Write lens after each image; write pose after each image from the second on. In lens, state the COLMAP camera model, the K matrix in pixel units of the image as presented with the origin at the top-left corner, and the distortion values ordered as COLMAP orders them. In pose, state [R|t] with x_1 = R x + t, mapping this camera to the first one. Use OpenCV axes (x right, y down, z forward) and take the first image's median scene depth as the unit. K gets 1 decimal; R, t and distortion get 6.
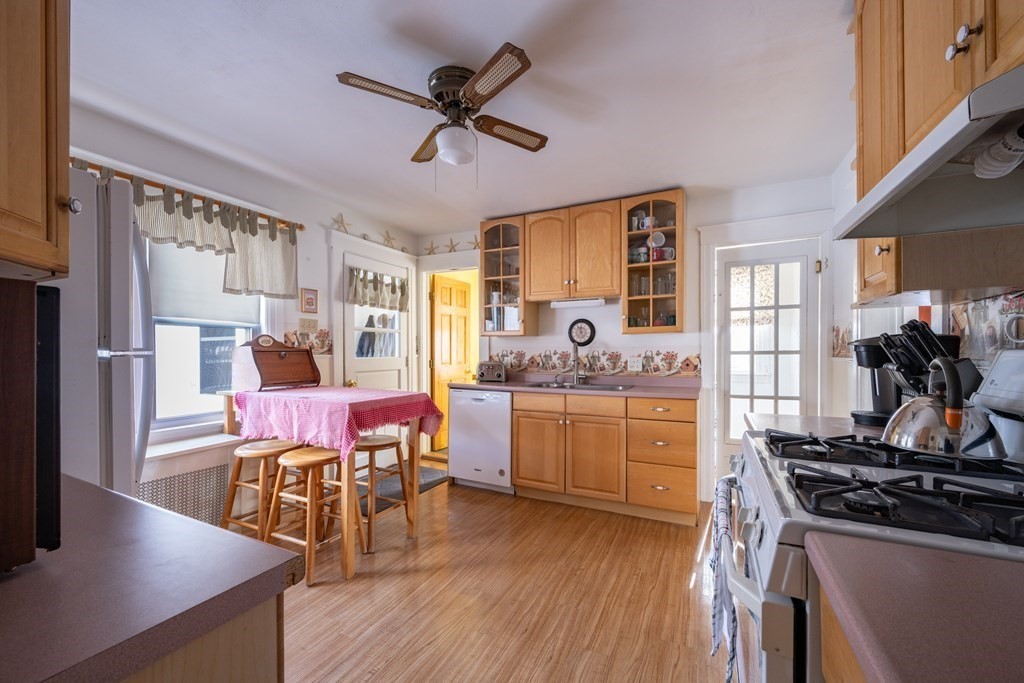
lens RADIAL K [[428.2, 0, 505.0], [0, 428.2, 351.1], [0, 0, 1]] dist [-0.001695, 0.000668]
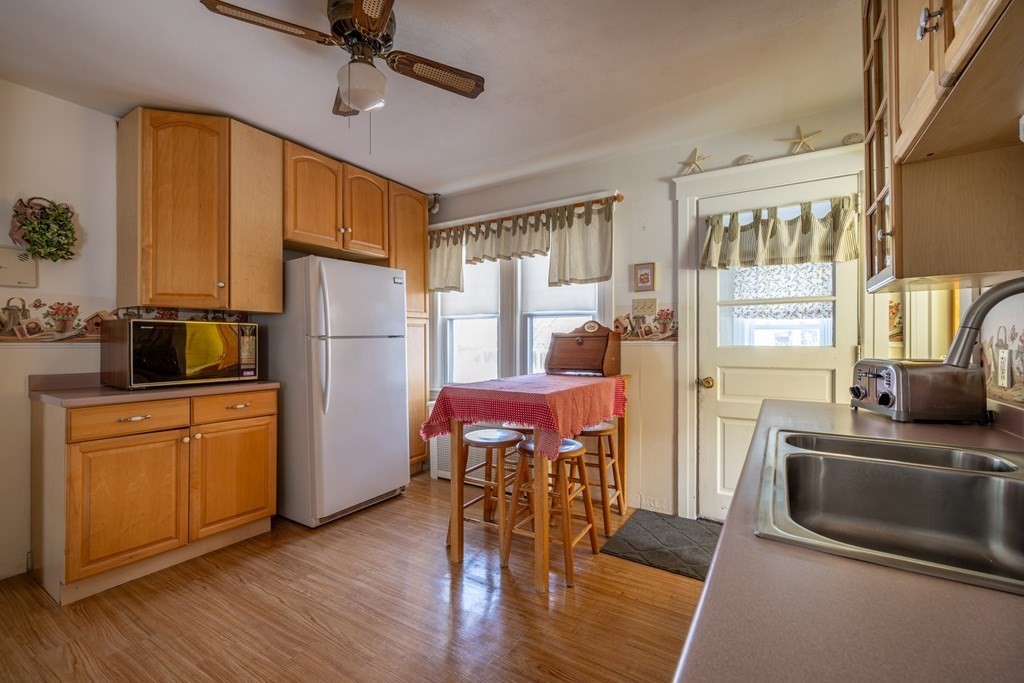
lens RADIAL K [[428.2, 0, 512.9], [0, 428.2, 341.2], [0, 0, 1]] dist [-0.001695, 0.000668]
pose [[-0.111936, 0.006446, -0.993694, 0.411886], [0.001842, 0.999979, 0.006279, 0.003149], [0.993714, -0.001127, -0.111946, 0.831912]]
